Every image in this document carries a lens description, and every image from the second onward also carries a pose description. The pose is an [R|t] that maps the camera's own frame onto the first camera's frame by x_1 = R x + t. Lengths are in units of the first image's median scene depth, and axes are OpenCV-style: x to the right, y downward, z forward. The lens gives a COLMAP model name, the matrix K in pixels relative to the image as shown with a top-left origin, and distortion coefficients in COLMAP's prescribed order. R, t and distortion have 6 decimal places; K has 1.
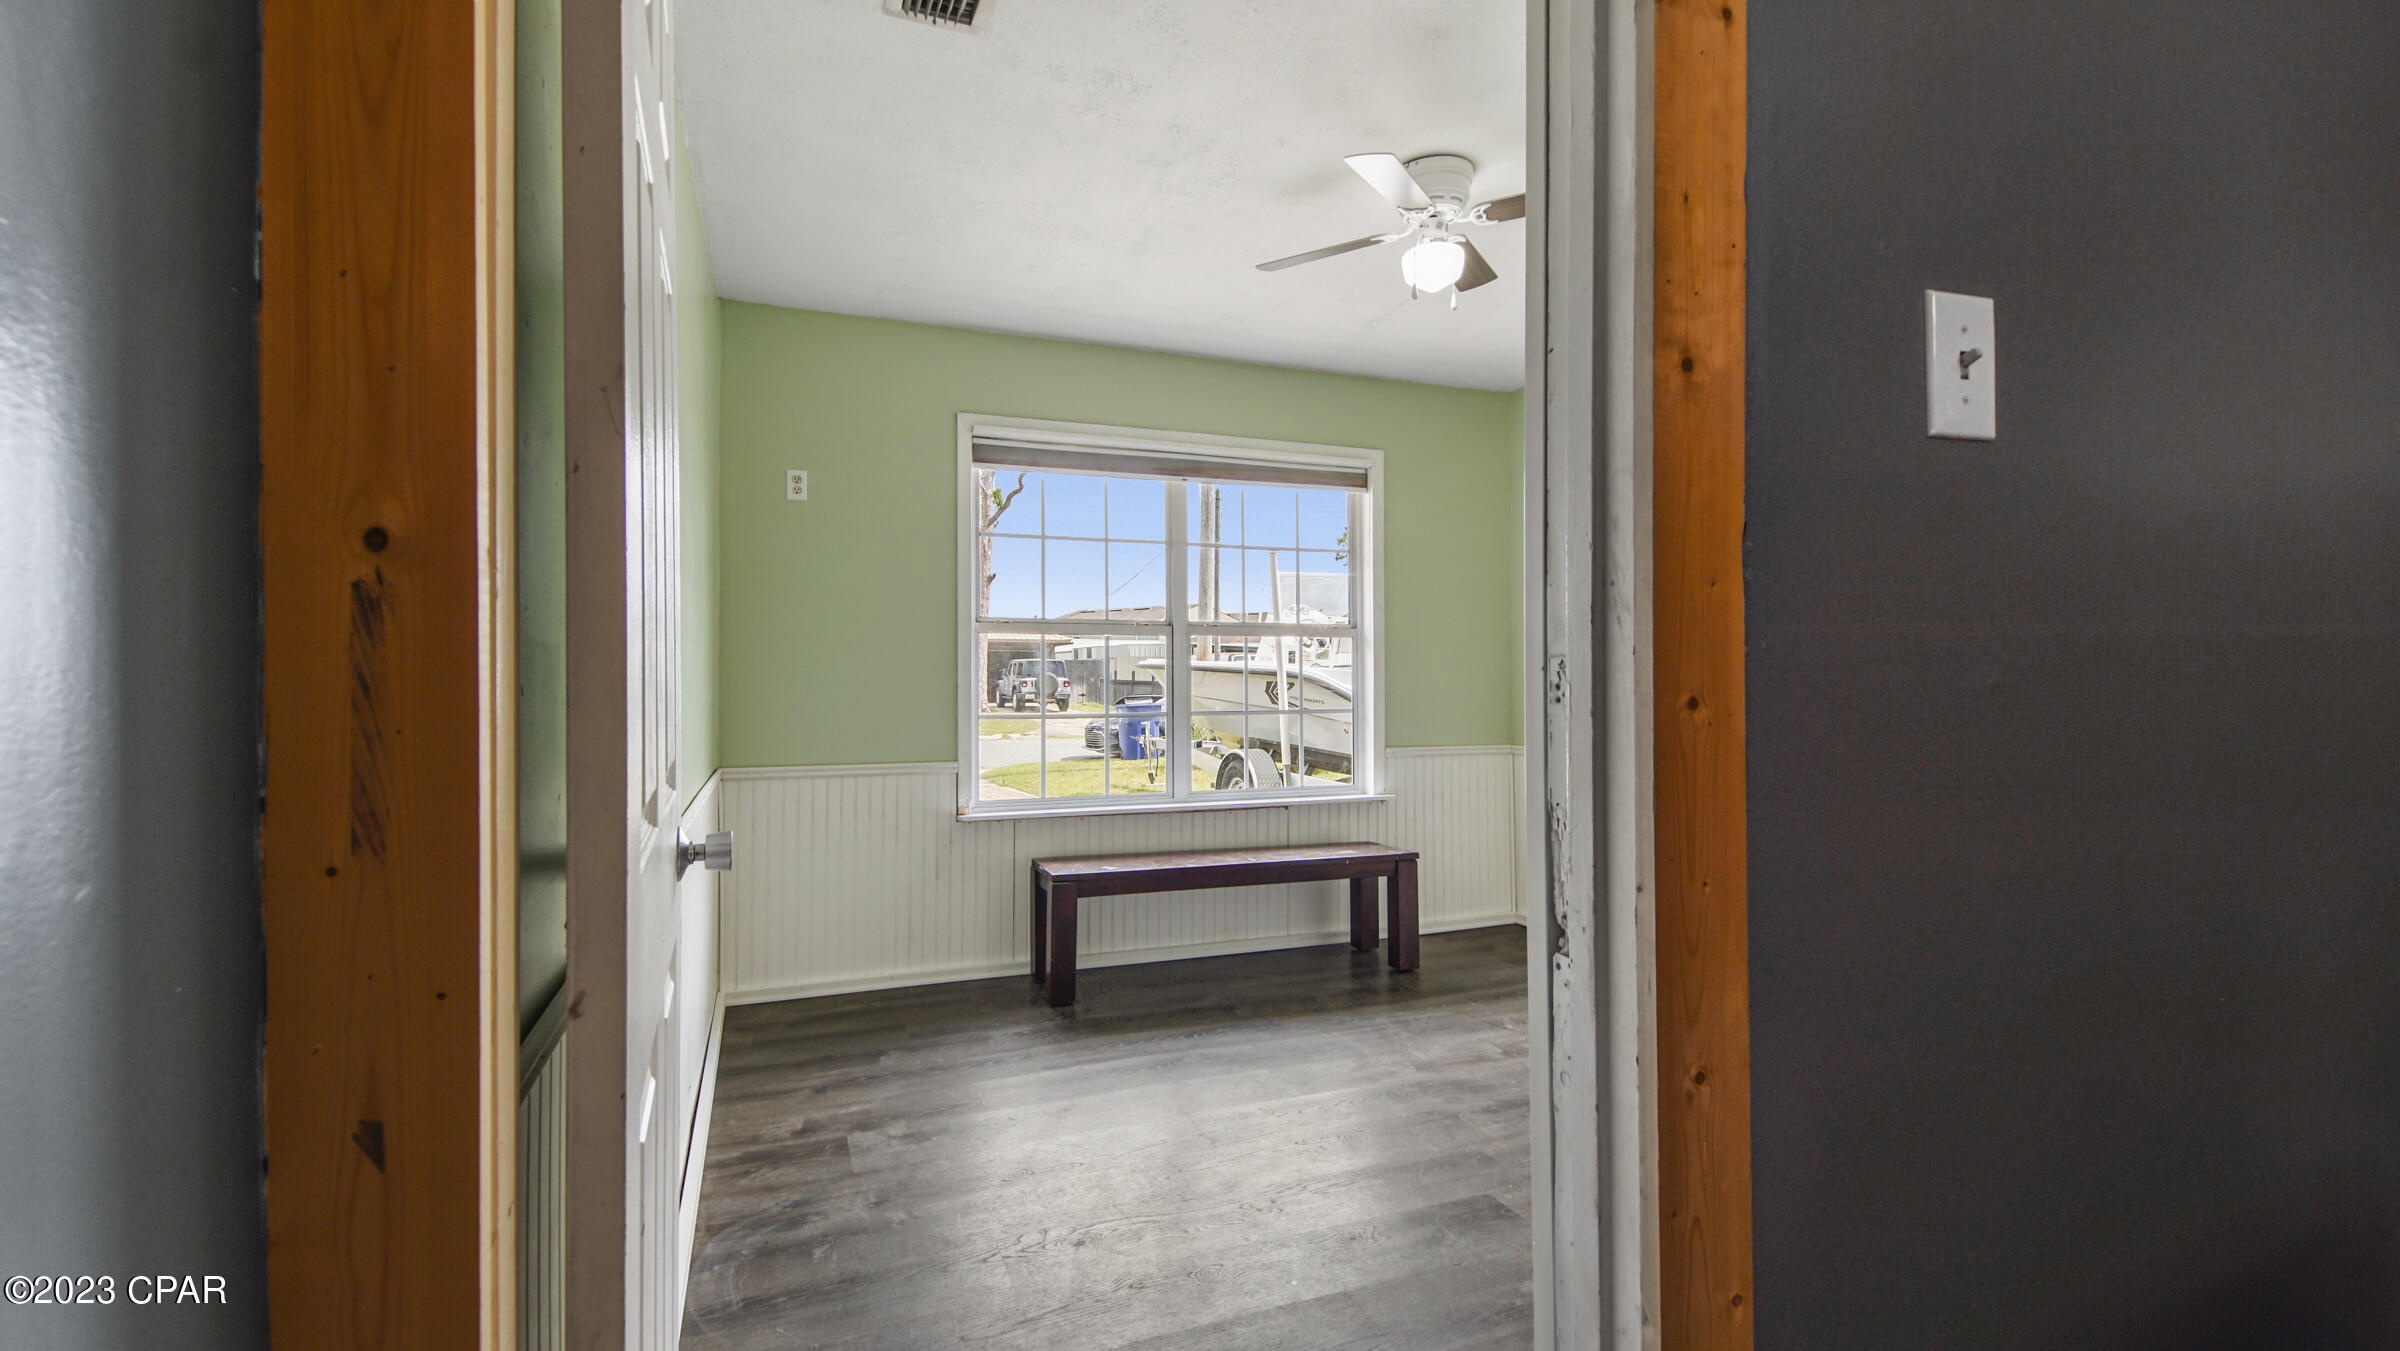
lens RADIAL K [[1024.1, 0, 1194.7], [0, 1024.1, 726.0], [0, 0, 1]] dist [0.000920, 0.000110]
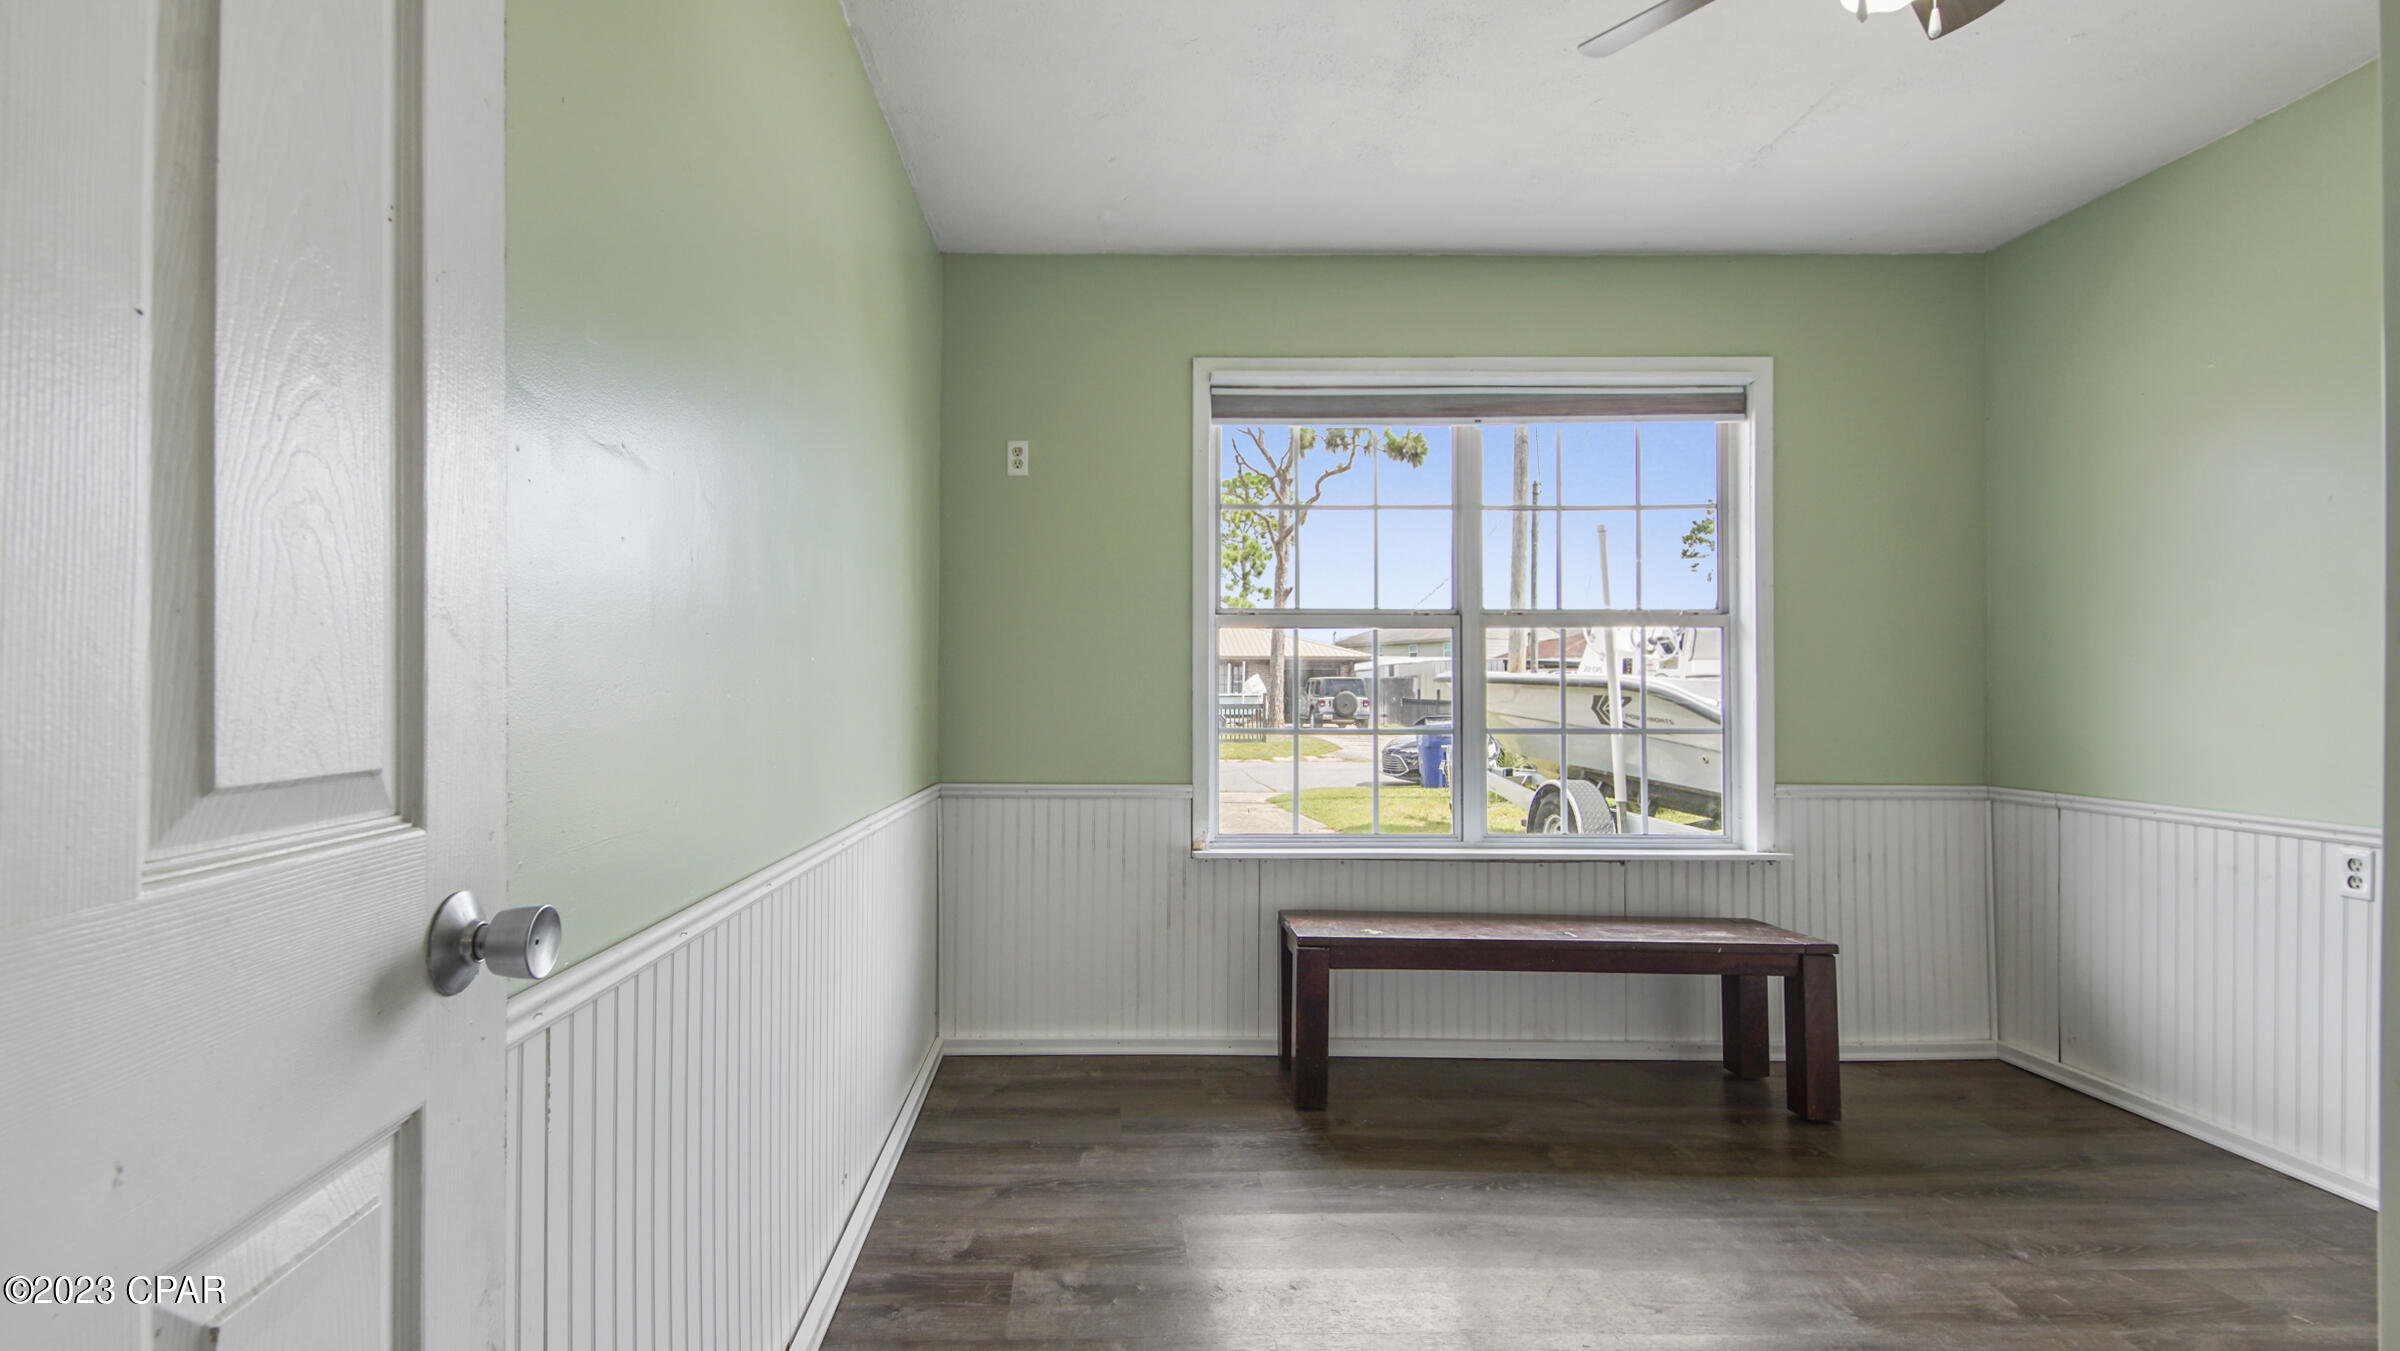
lens RADIAL K [[1091.9, 0, 1199.8], [0, 1091.9, 669.7], [0, 0, 1]] dist [0.042256, -0.024383]
pose [[0.962276, 0.003546, -0.272054, 0.012958], [-0.023067, 0.997378, -0.068589, 0.003401], [0.271097, 0.072277, 0.959835, 0.164782]]
